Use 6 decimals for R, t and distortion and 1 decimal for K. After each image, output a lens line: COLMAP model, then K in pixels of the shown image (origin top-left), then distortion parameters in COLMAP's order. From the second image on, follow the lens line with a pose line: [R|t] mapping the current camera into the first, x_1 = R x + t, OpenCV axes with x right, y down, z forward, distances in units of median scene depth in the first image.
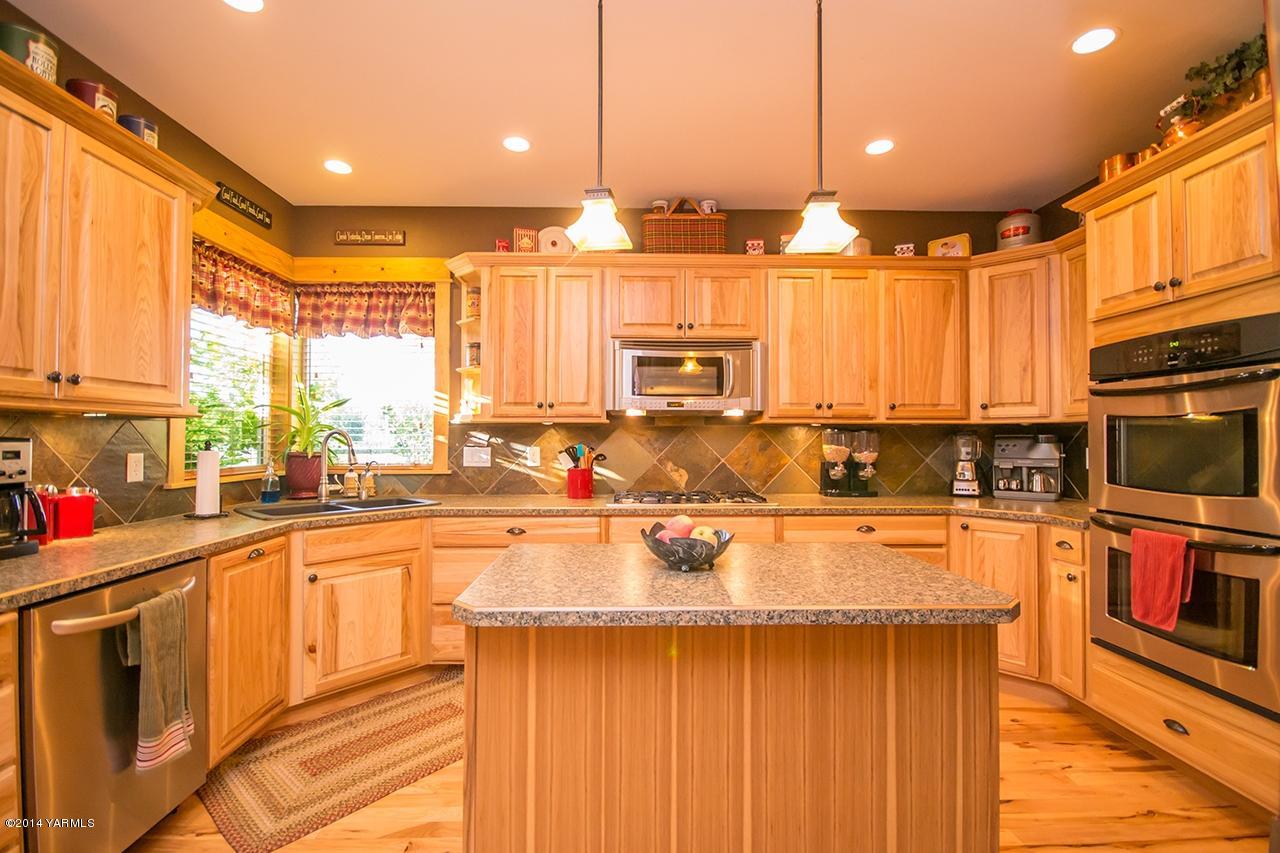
lens RADIAL K [[569.4, 0, 635.7], [0, 569.4, 430.1], [0, 0, 1]] dist [0.000970, -0.011281]
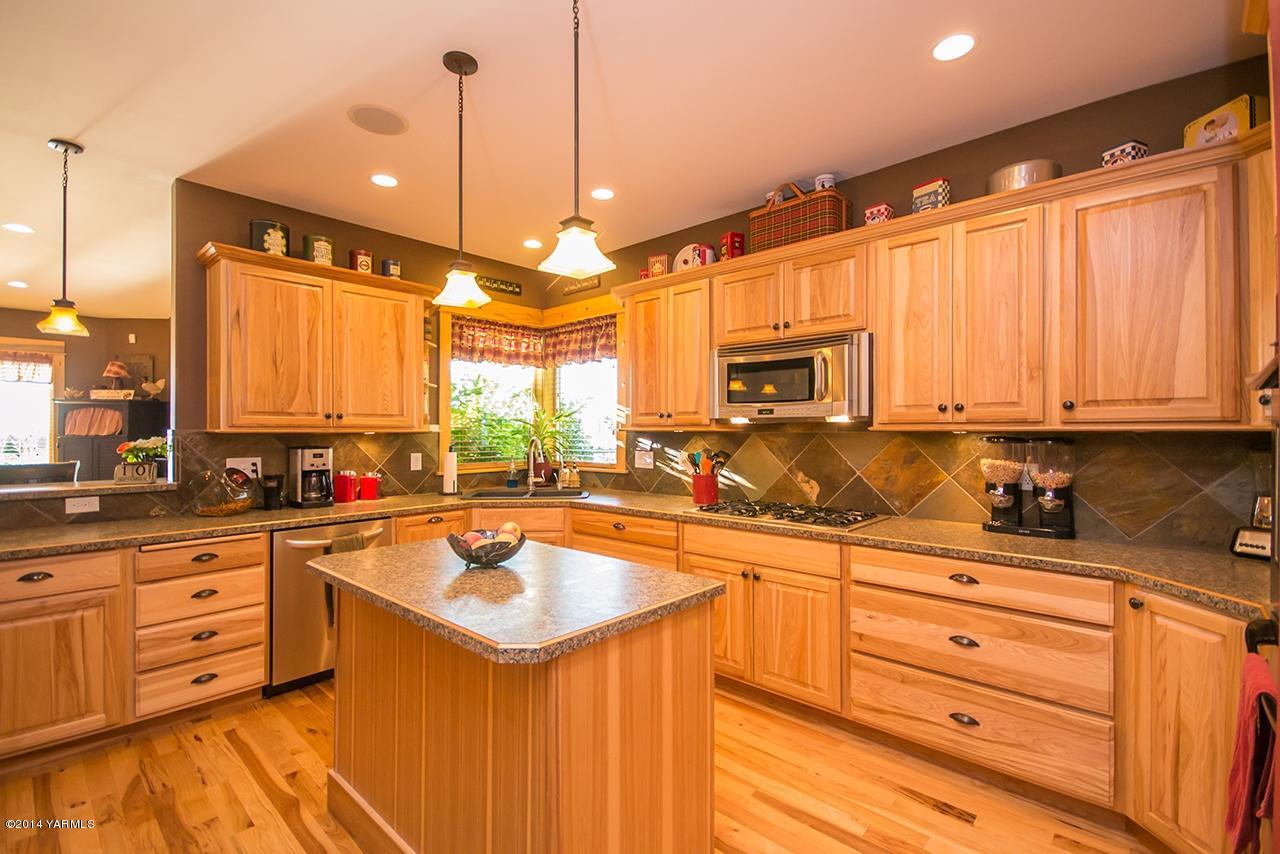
lens RADIAL K [[579.0, 0, 640.0], [0, 579.0, 427.0], [0, 0, 1]] dist [0.002736, 0.000445]
pose [[0.713979, -0.006855, -0.700134, 0.572842], [0.012980, 0.999910, 0.003447, -0.024938], [0.700047, -0.011549, 0.714003, 0.169811]]
